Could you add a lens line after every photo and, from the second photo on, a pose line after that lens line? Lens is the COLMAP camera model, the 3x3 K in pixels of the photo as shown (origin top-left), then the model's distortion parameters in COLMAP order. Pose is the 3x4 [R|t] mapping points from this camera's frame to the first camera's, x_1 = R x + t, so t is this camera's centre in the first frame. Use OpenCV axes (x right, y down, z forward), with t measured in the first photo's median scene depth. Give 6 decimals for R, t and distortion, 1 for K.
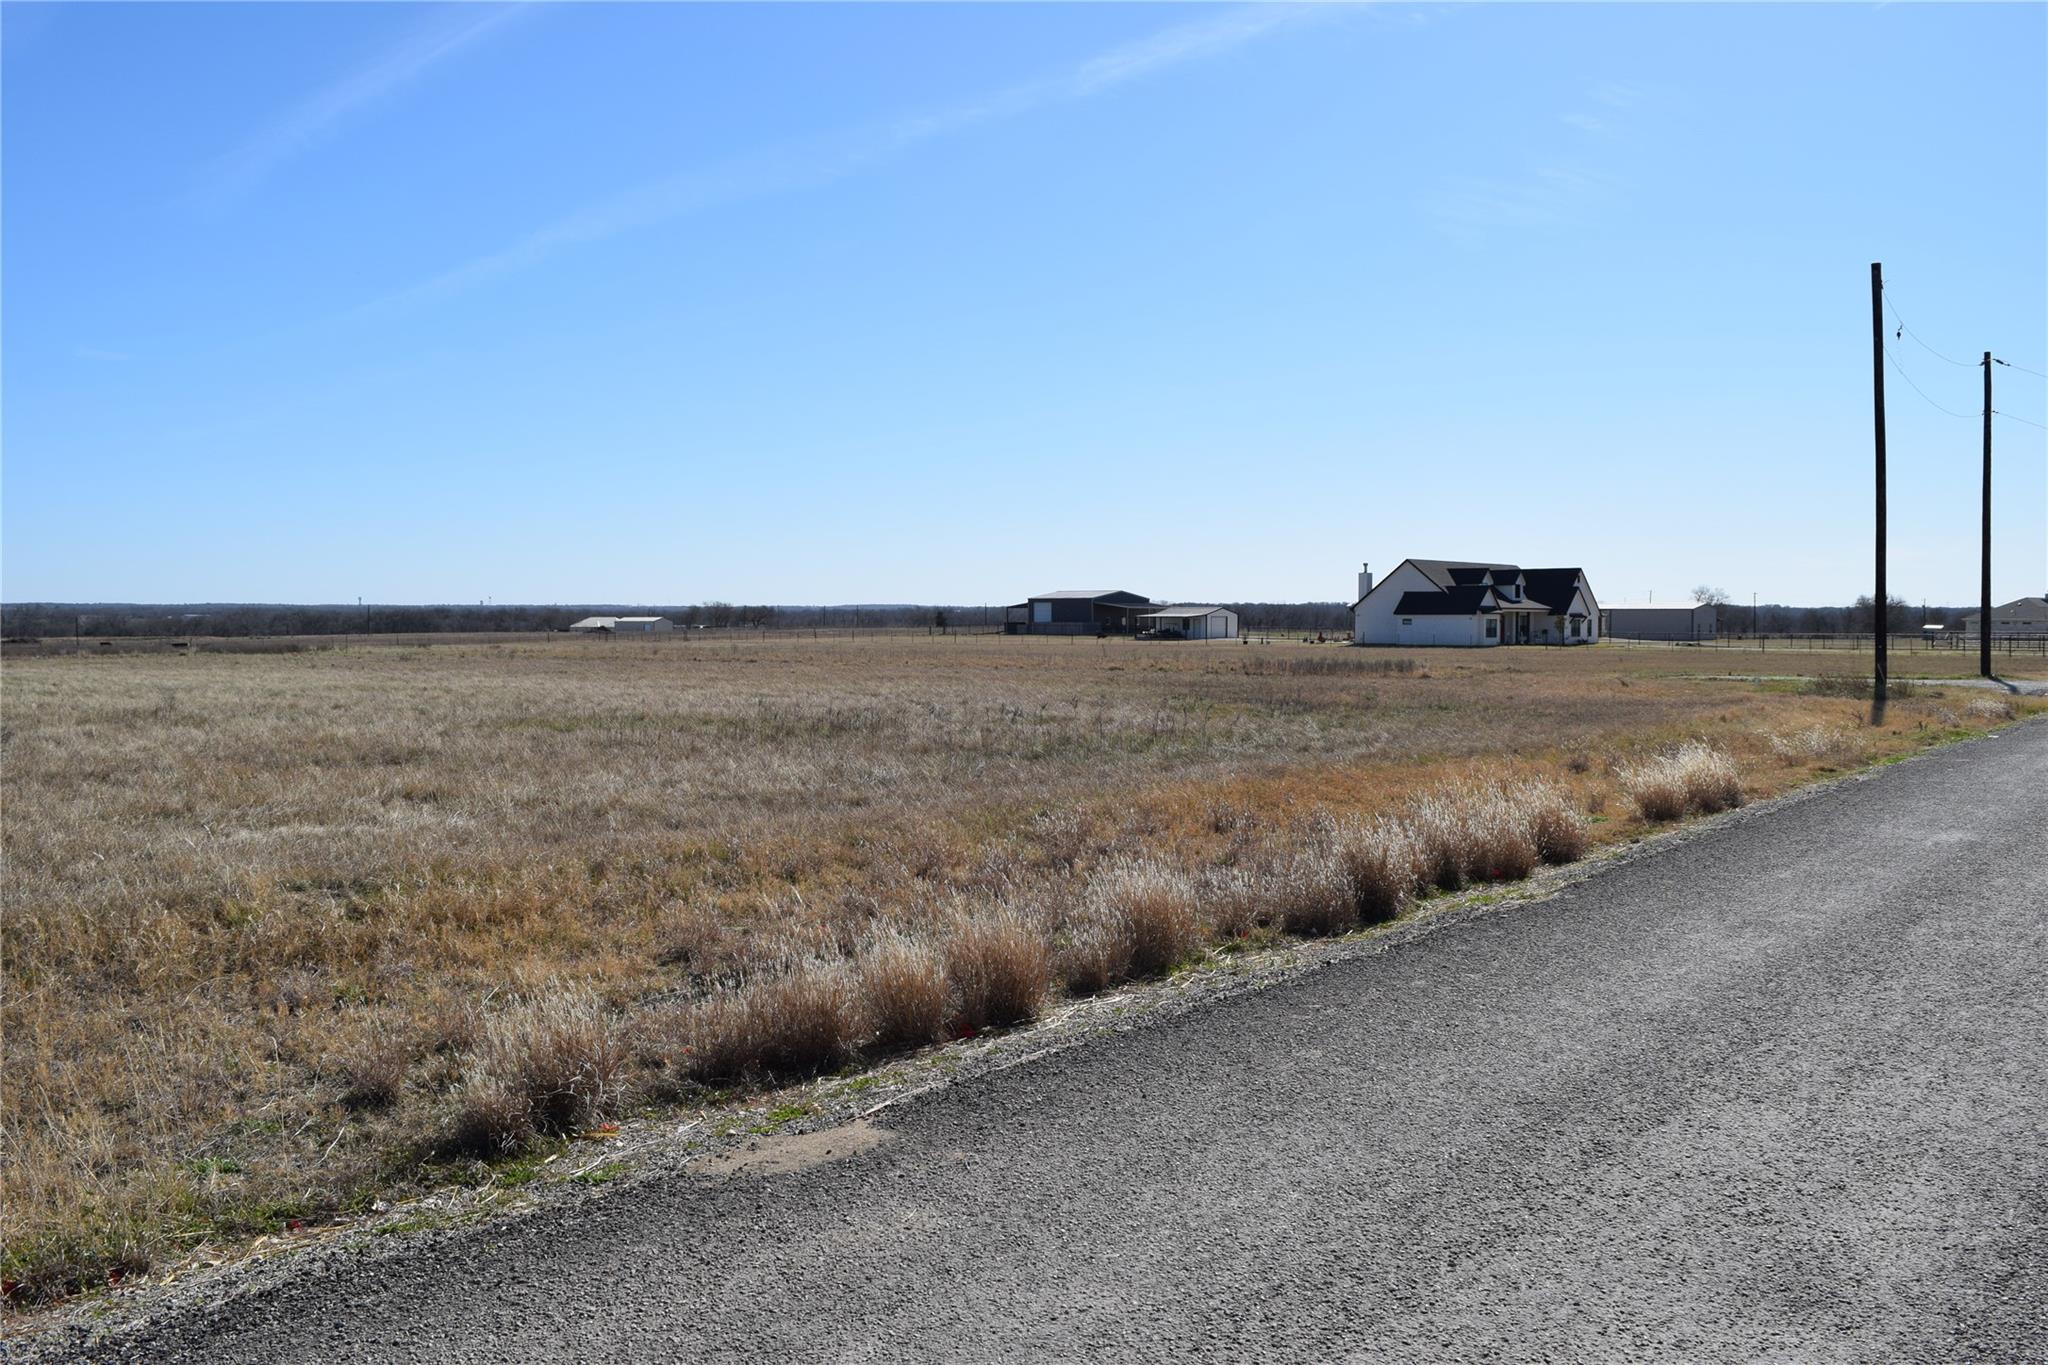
lens RADIAL K [[1611.3, 0, 1024.2], [0, 1611.3, 669.1], [0, 0, 1]] dist [-0.093676, 0.020618]
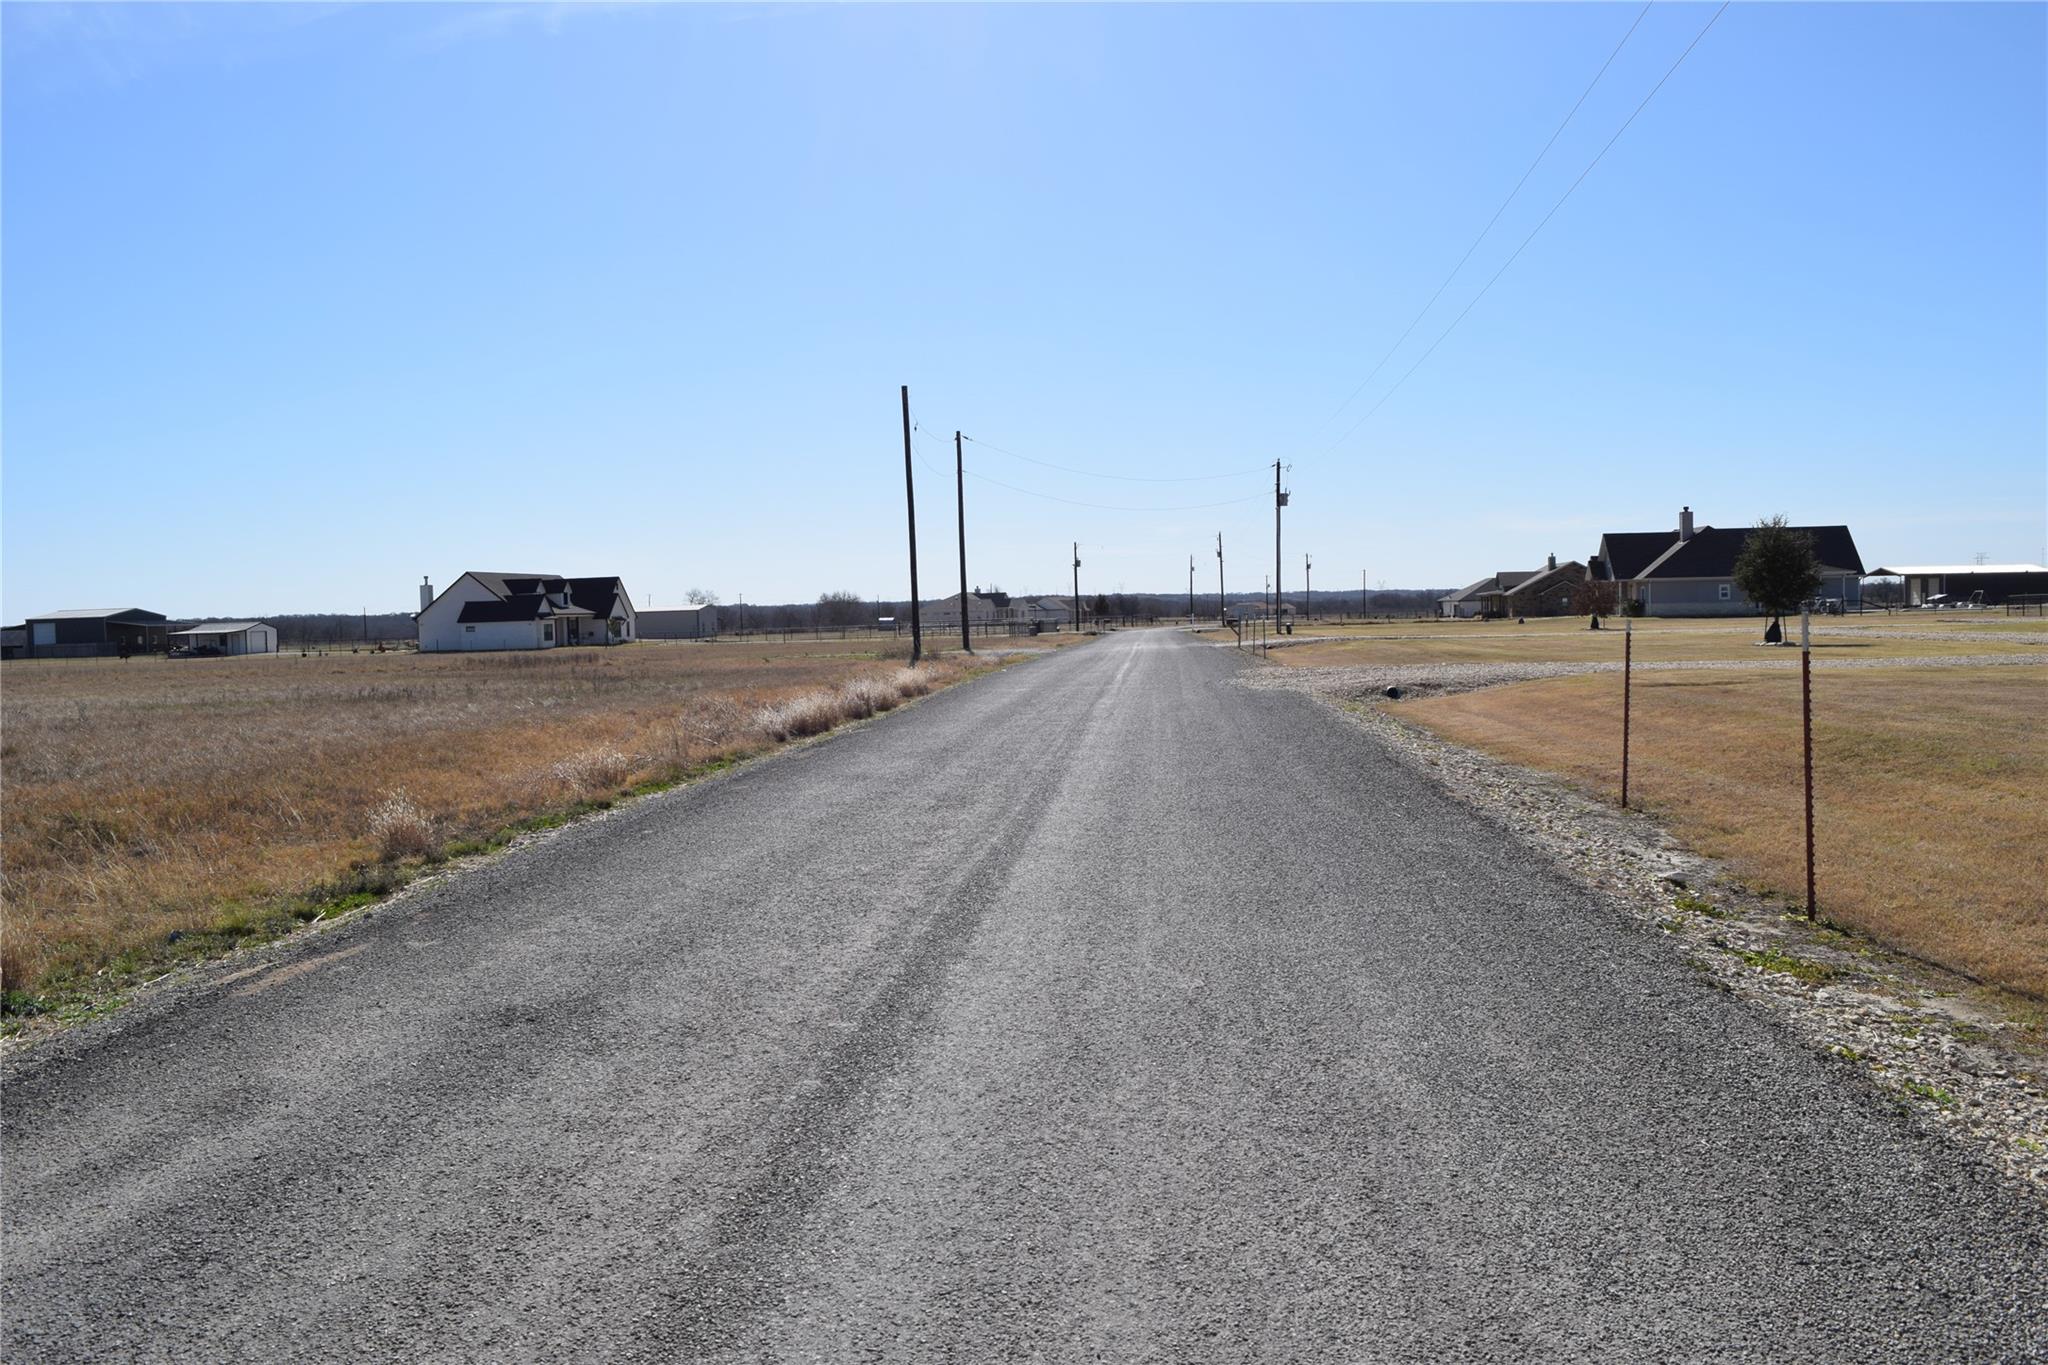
lens RADIAL K [[1611.3, 0, 1026.8], [0, 1611.3, 679.4], [0, 0, 1]] dist [-0.093676, 0.020618]
pose [[0.813666, -0.048858, 0.579276, -0.079680], [0.047349, 0.998721, 0.017728, 0.003245], [-0.579402, 0.013003, 0.814938, -0.100488]]
